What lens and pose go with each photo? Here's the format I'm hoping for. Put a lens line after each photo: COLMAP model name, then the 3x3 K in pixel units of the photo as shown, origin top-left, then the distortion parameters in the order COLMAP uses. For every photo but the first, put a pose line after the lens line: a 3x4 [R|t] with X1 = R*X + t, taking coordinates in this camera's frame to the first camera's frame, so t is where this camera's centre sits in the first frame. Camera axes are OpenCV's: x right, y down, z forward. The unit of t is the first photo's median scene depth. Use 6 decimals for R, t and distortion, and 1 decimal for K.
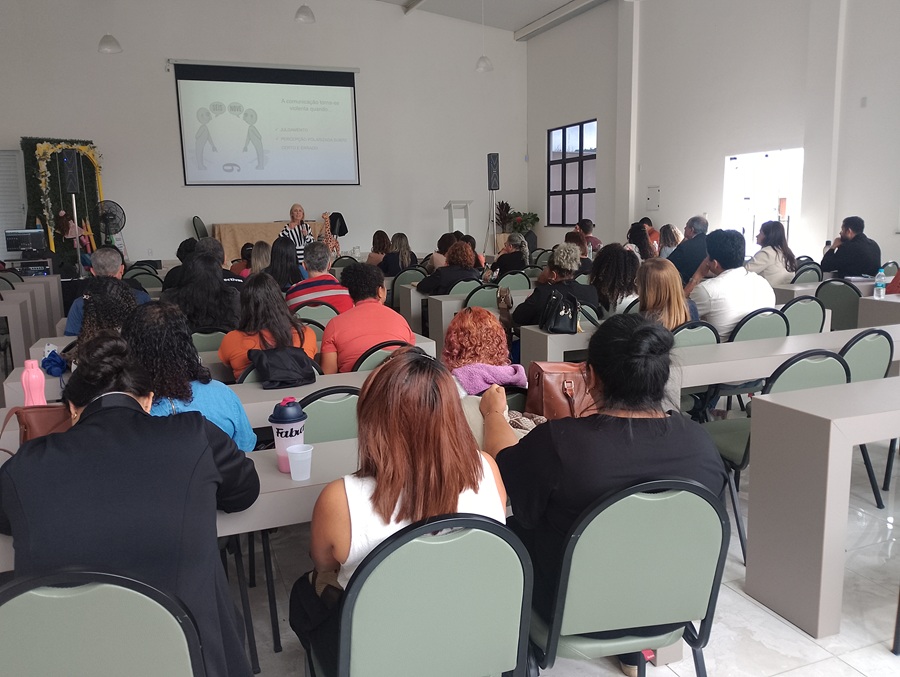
lens RADIAL K [[746.0, 0, 450.0], [0, 746.0, 338.5], [0, 0, 1]] dist [0.119161, -0.238055]
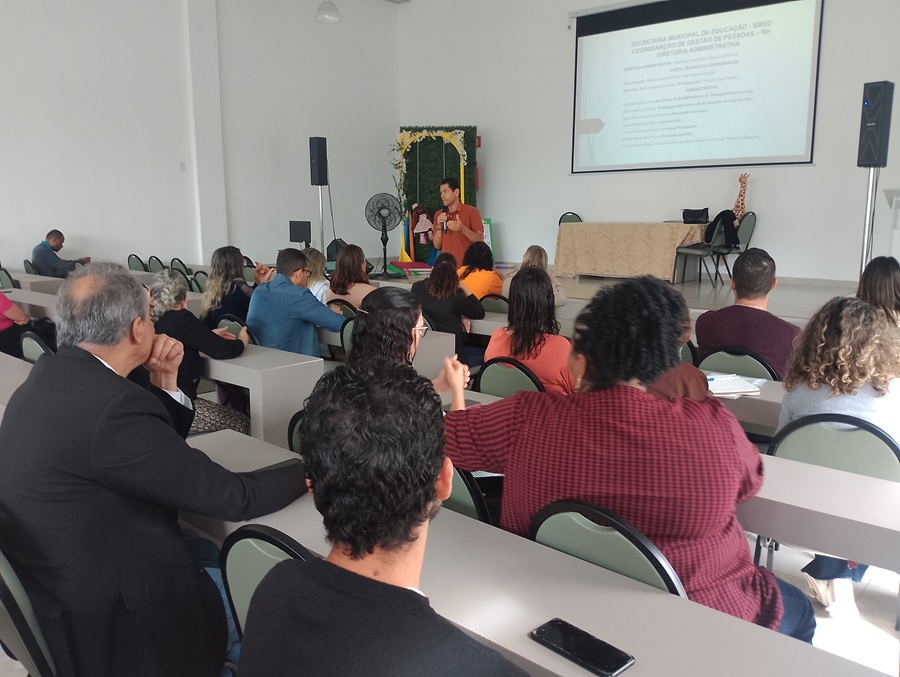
lens RADIAL K [[746.0, 0, 450.0], [0, 746.0, 338.5], [0, 0, 1]] dist [0.119161, -0.238055]
pose [[0.460746, 0.168161, -0.871456, 0.335662], [-0.158302, 0.981712, 0.105741, -0.103044], [0.873300, 0.089233, 0.478940, 0.570145]]
